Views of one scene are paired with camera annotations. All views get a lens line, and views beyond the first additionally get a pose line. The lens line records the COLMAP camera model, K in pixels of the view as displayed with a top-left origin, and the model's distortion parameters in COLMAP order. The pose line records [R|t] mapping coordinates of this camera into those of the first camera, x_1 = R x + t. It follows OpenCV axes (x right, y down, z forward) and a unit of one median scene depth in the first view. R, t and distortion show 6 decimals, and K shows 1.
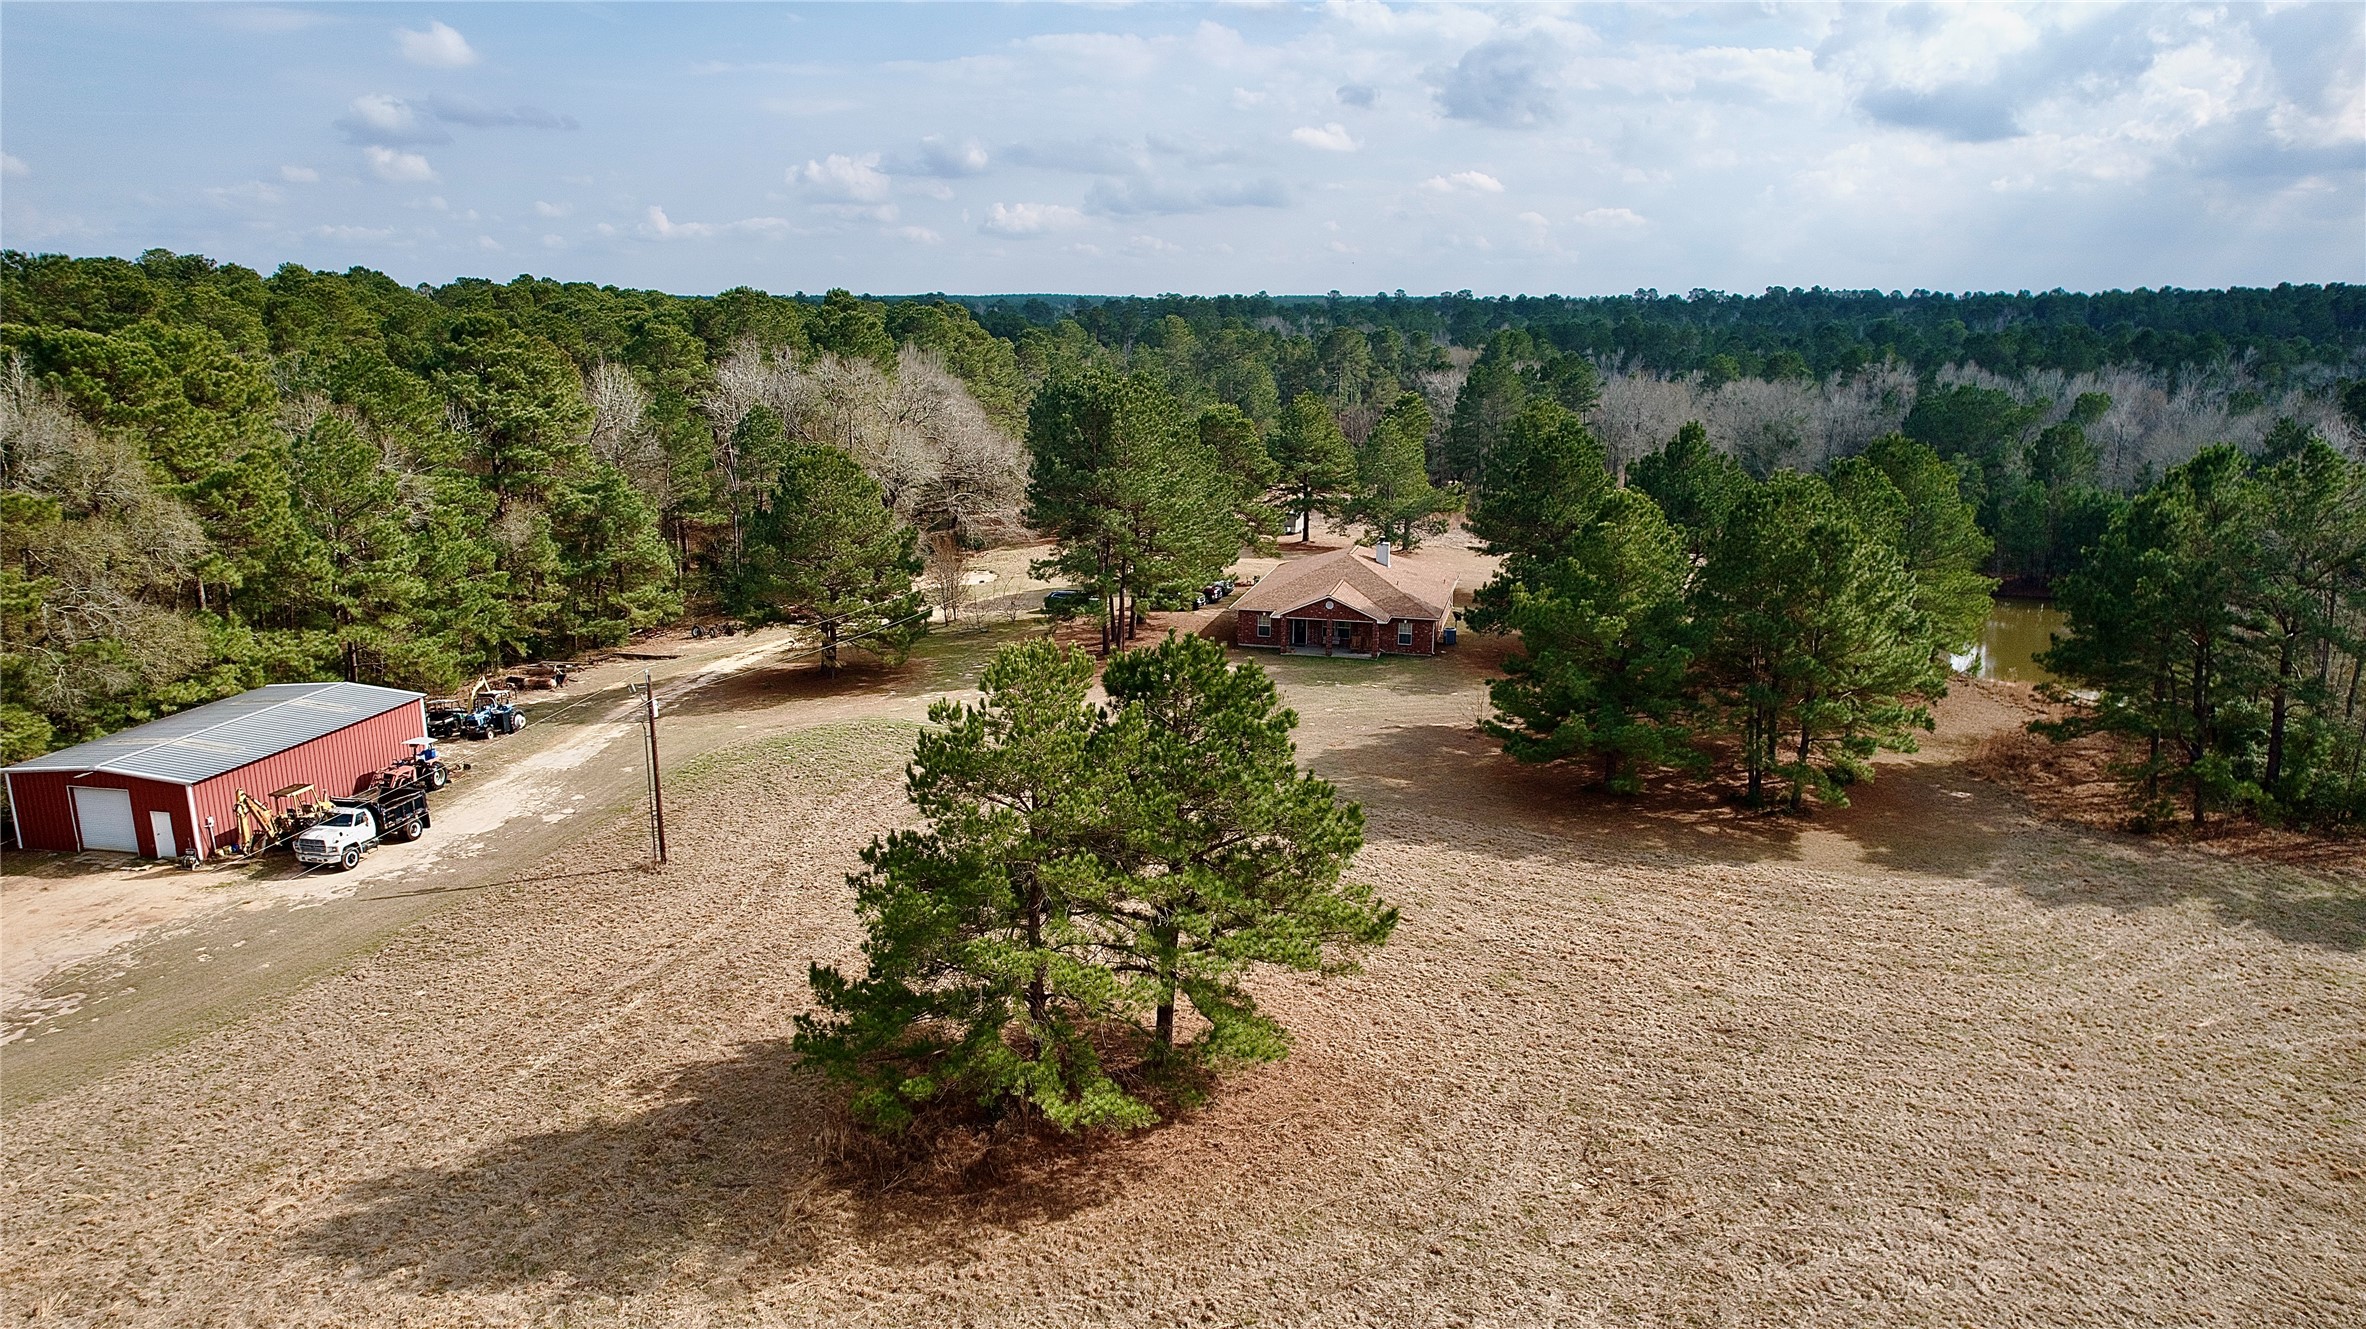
lens RADIAL K [[1531.3, 0, 1178.5], [0, 1531.3, 670.8], [0, 0, 1]] dist [-0.066194, 0.047542]
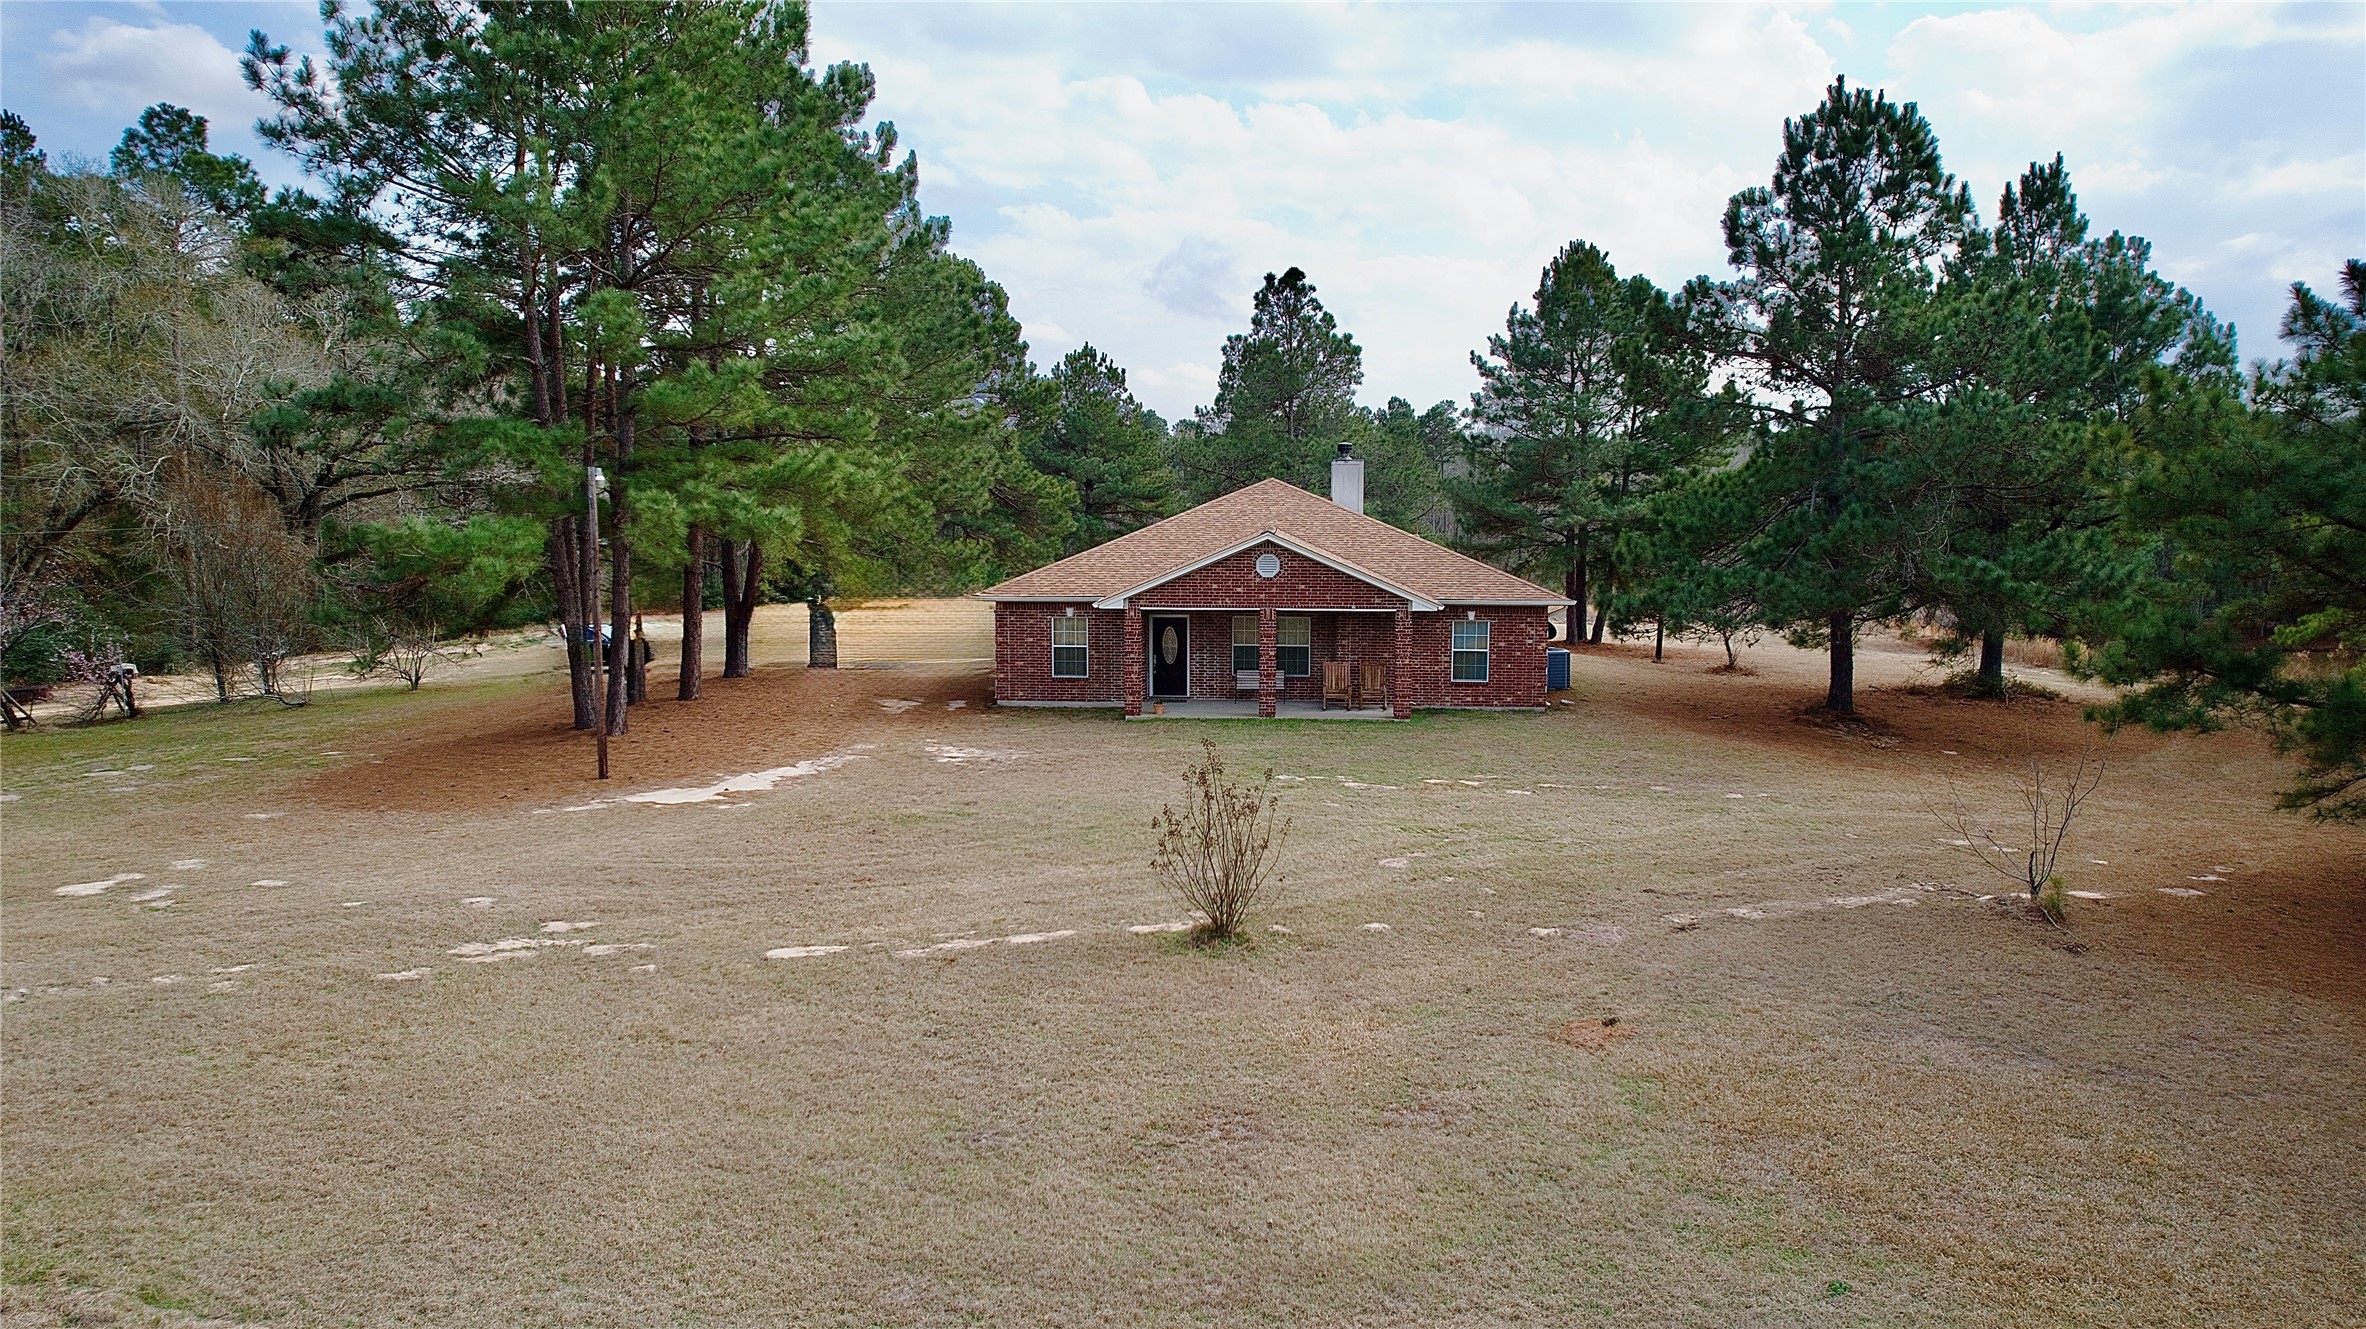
lens RADIAL K [[1531.3, 0, 1187.7], [0, 1531.3, 656.5], [0, 0, 1]] dist [-0.066194, 0.047542]
pose [[0.982924, -0.020834, 0.182829, 0.018441], [0.044892, 0.990699, -0.128455, 0.019767], [-0.178452, 0.134469, 0.974717, 0.664794]]
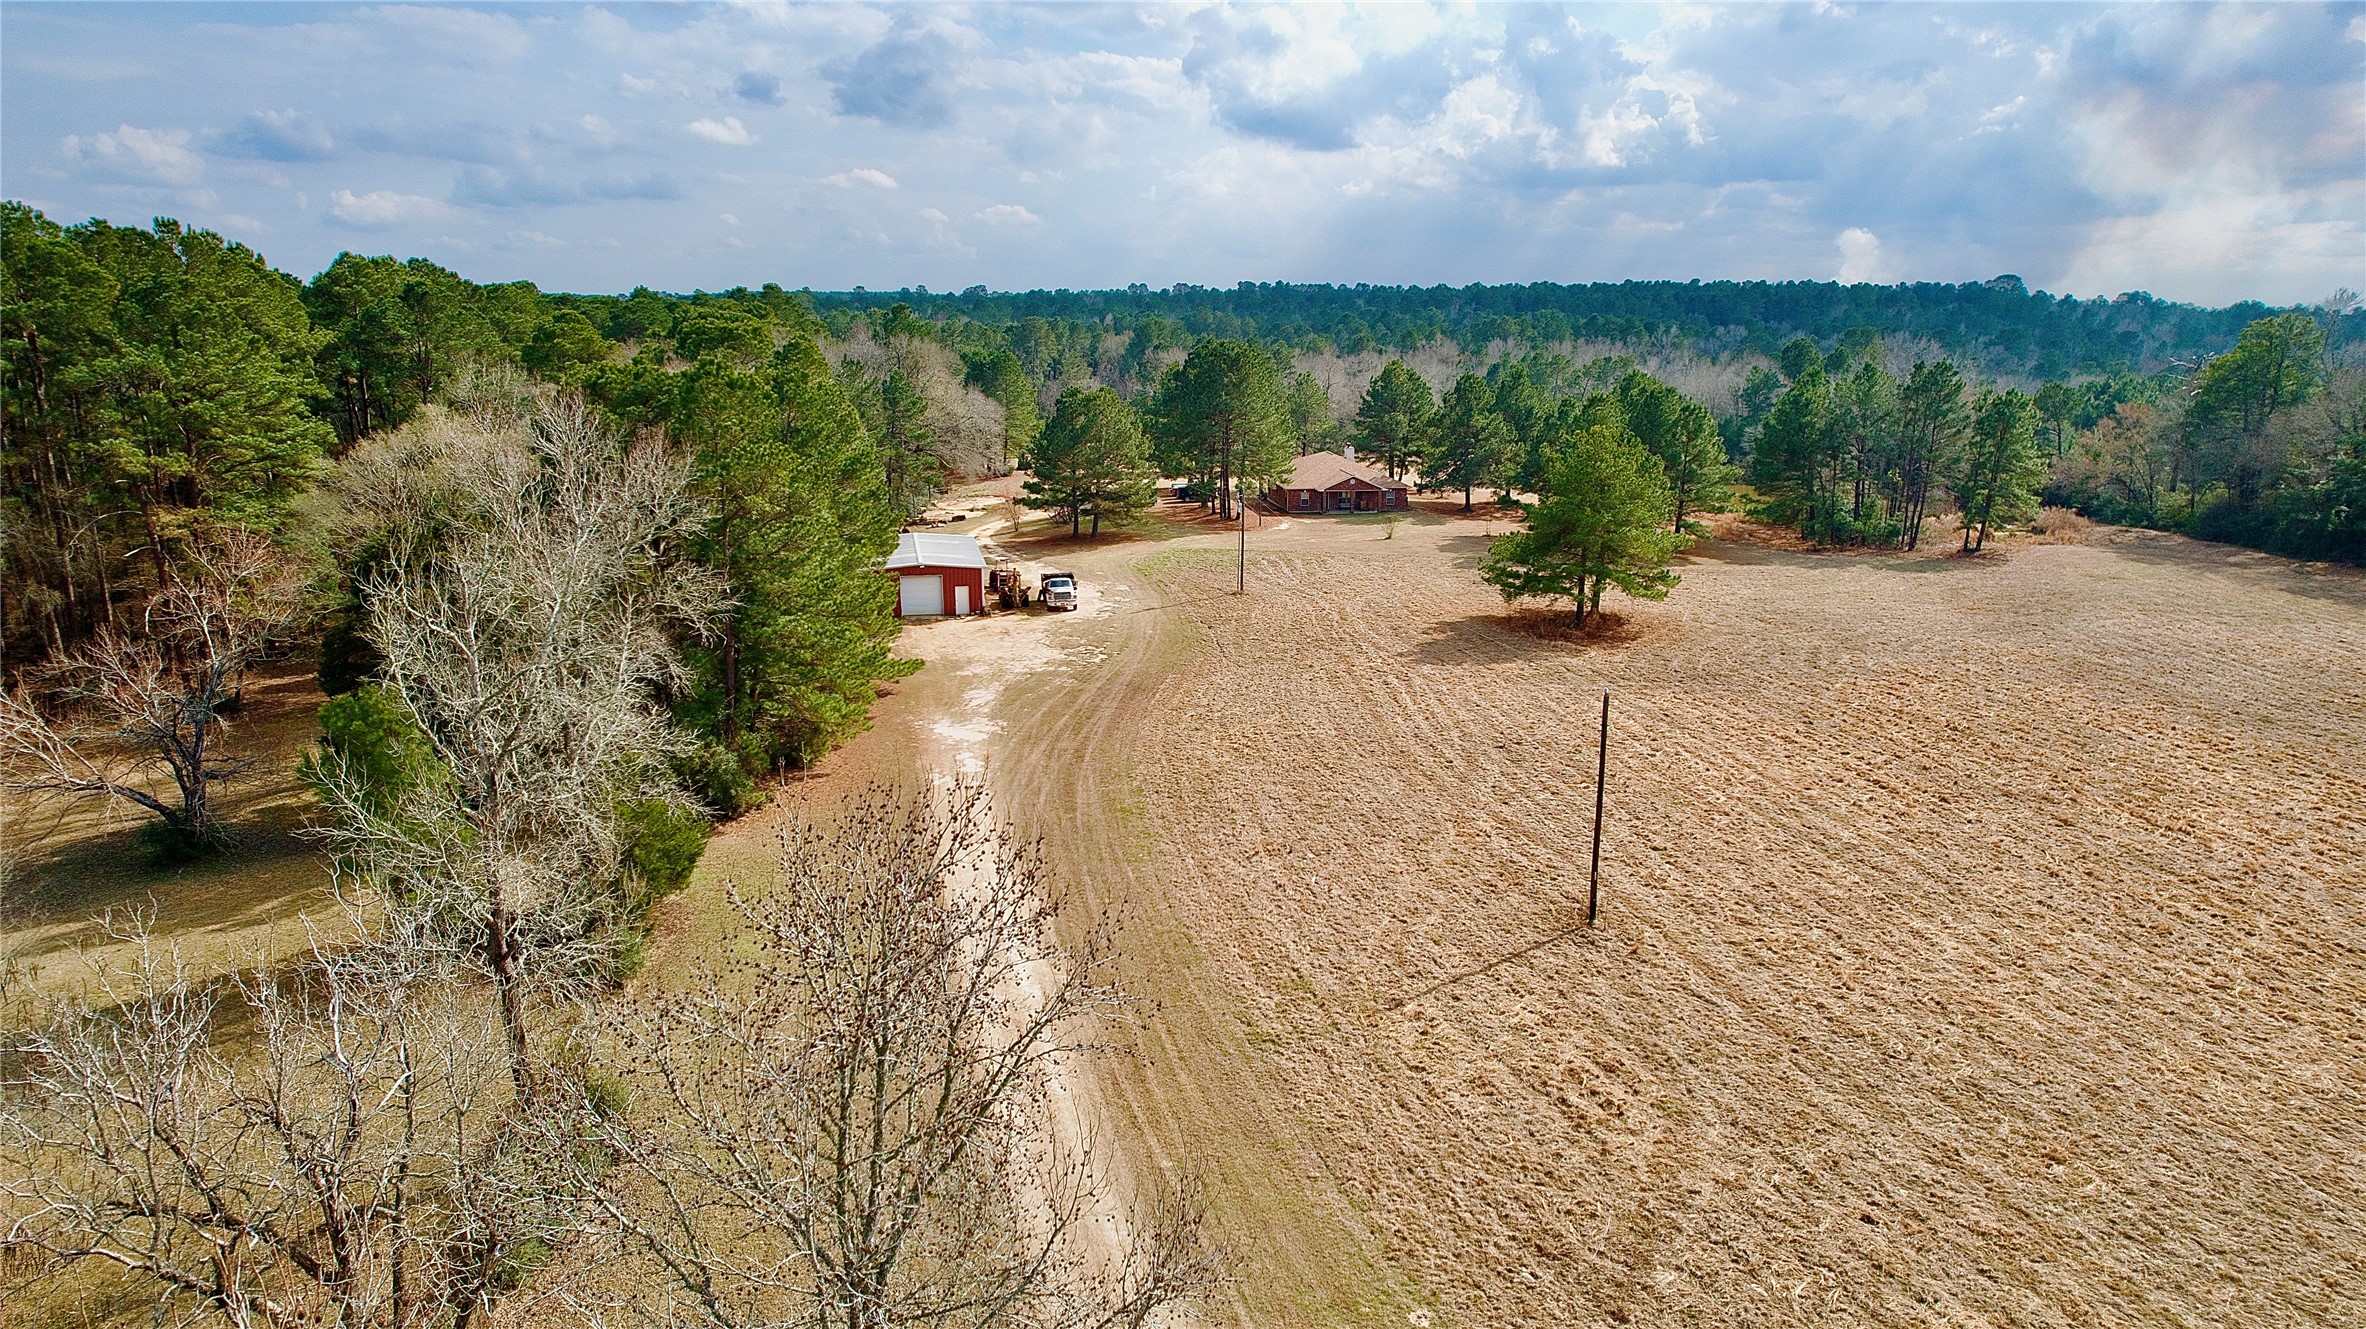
lens RADIAL K [[1531.3, 0, 1195.2], [0, 1531.3, 646.1], [0, 0, 1]] dist [-0.066194, 0.047542]
pose [[0.925655, -0.082271, 0.369315, -0.669416], [0.086770, 0.996218, 0.004443, 0.109911], [-0.368284, 0.027933, 0.929294, -0.448609]]
